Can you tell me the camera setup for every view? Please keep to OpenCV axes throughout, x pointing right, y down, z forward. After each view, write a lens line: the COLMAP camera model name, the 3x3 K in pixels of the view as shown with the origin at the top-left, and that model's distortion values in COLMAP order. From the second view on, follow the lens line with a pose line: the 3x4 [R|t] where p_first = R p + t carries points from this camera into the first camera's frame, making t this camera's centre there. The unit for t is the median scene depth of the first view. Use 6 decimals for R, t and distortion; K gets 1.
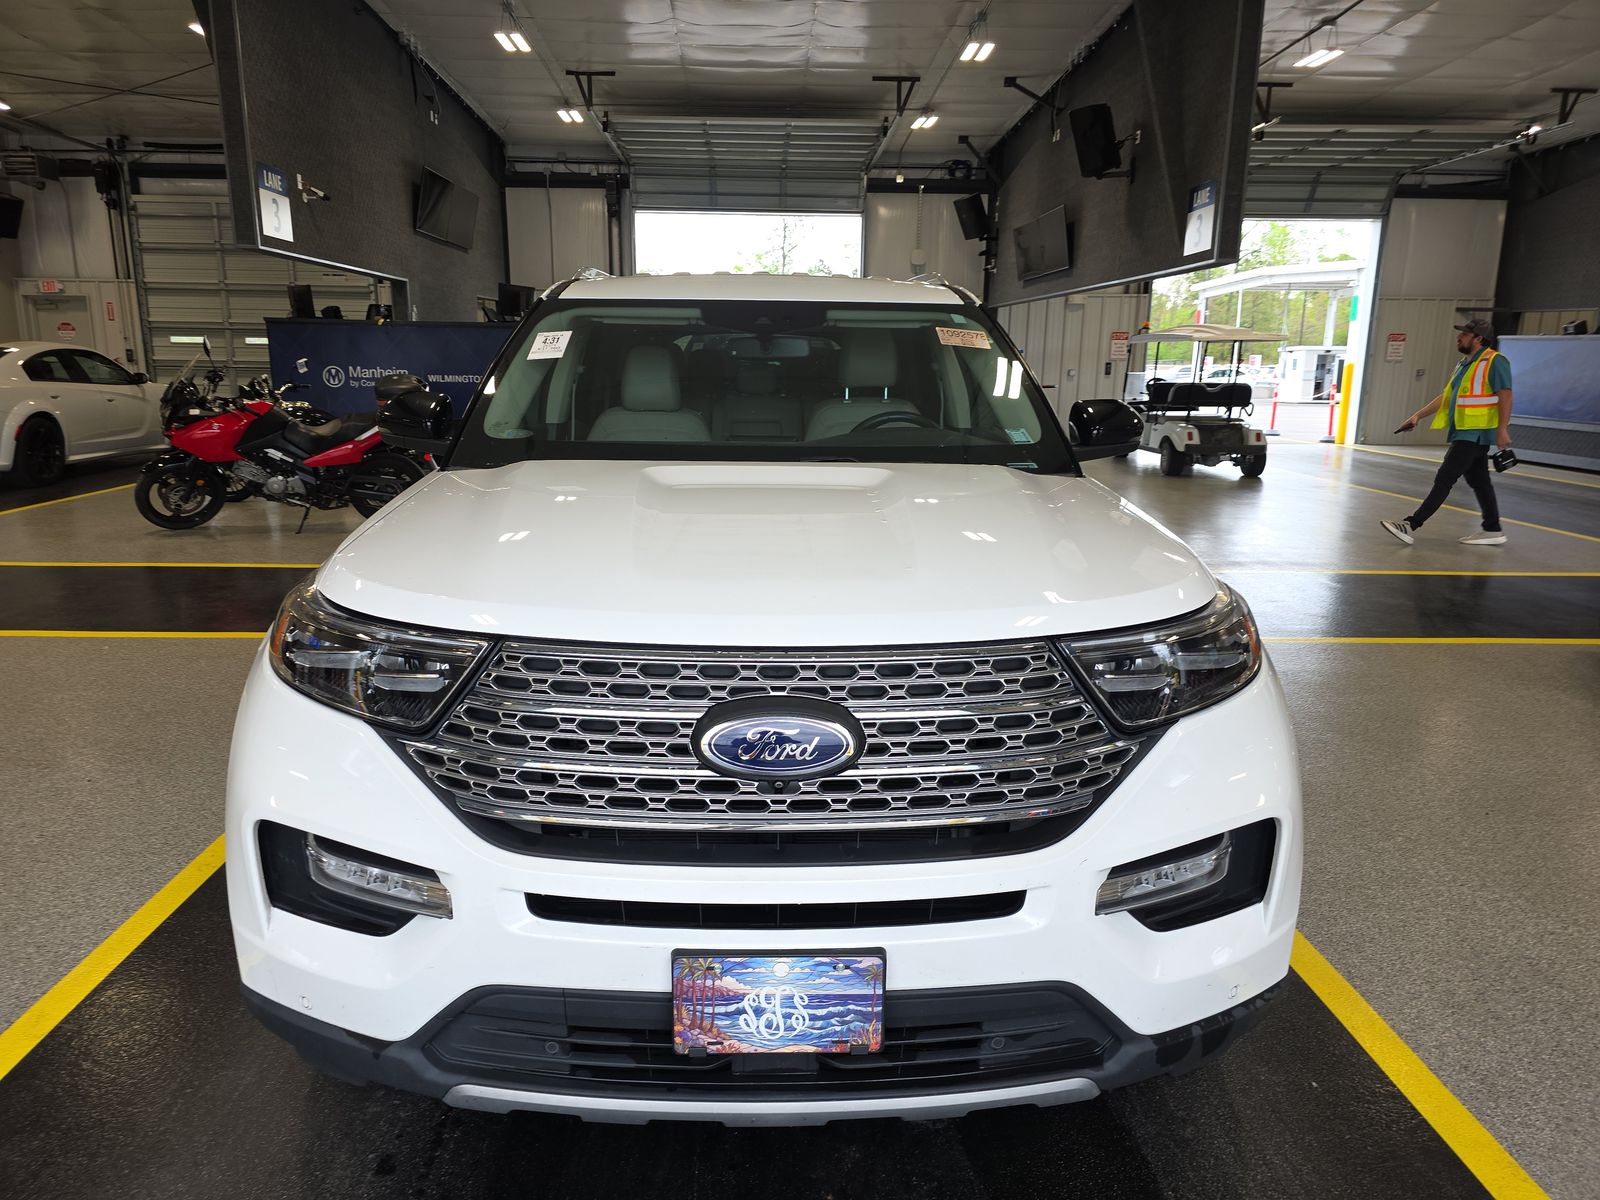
lens RADIAL K [[1089.2, 0, 773.3], [0, 1089.2, 598.4], [0, 0, 1]] dist [0.034584, -0.035914]
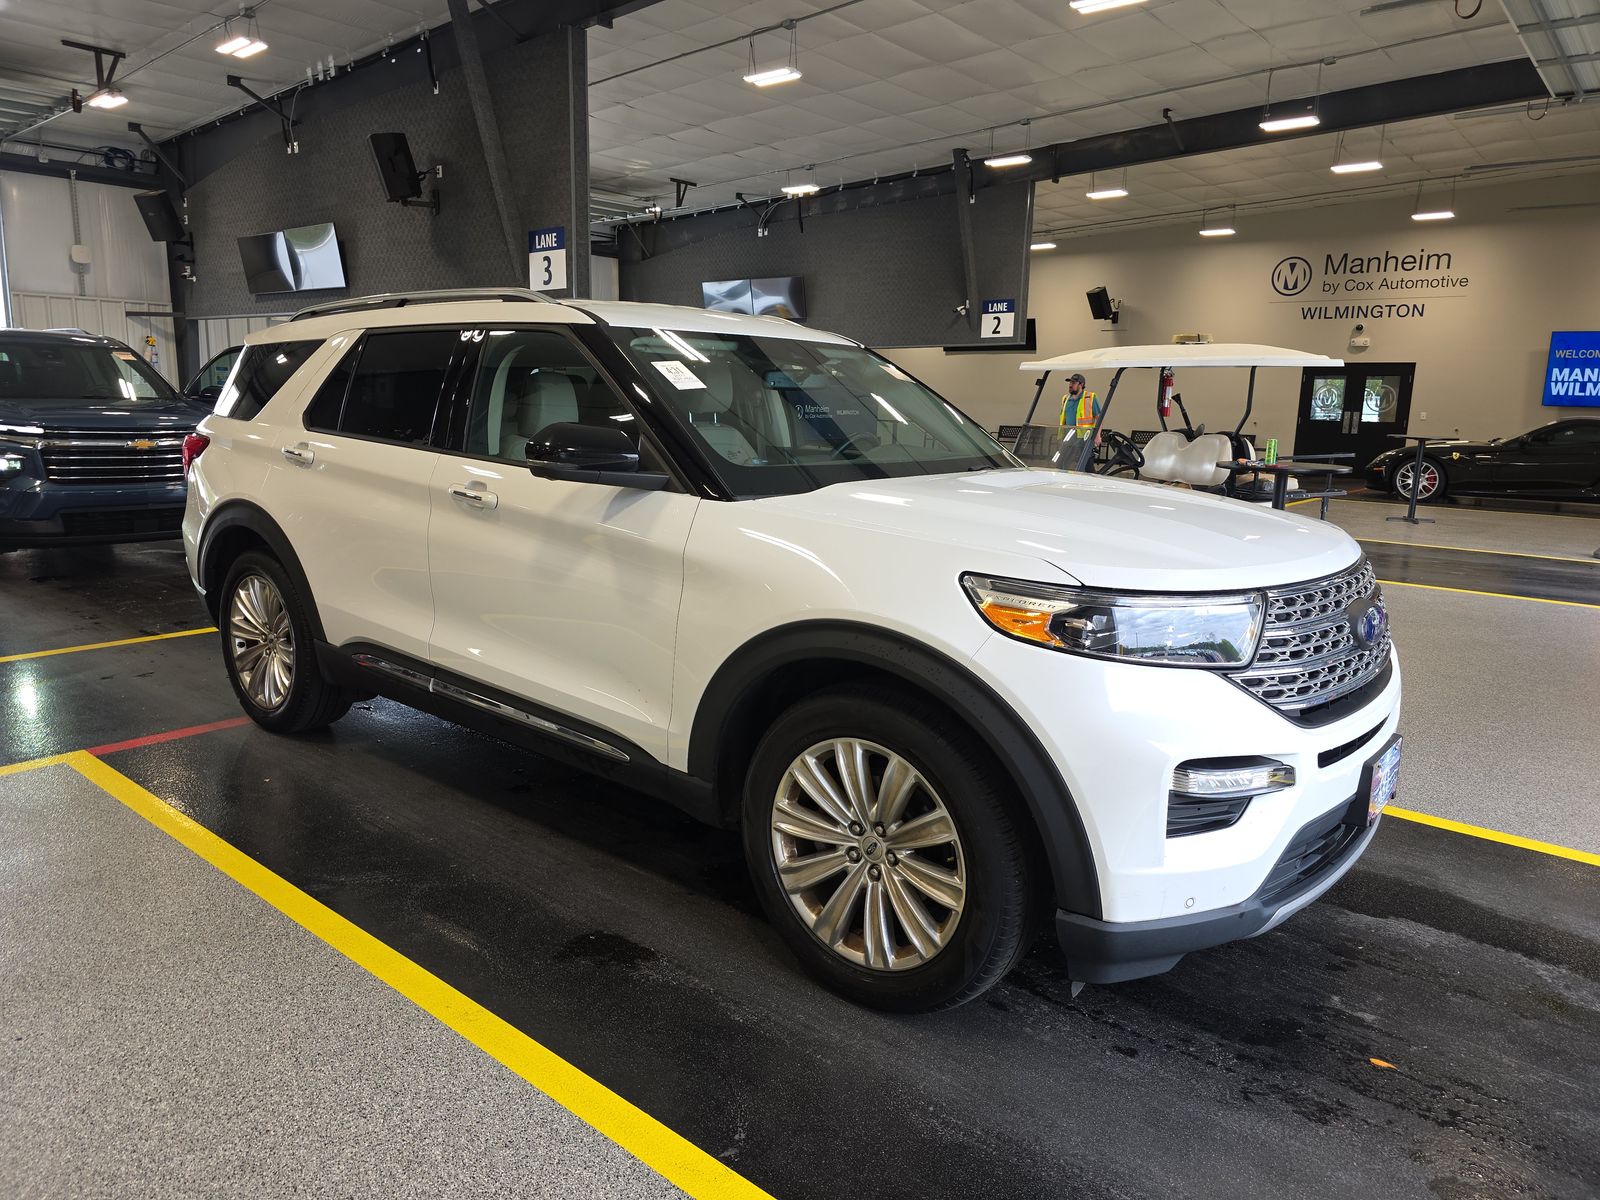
lens RADIAL K [[1089.2, 0, 773.3], [0, 1089.2, 598.4], [0, 0, 1]] dist [0.034584, -0.035914]
pose [[0.683197, -0.124406, 0.719559, -0.195282], [0.136439, 0.989775, 0.041579, -0.011545], [-0.717374, 0.069769, 0.693186, 0.053176]]
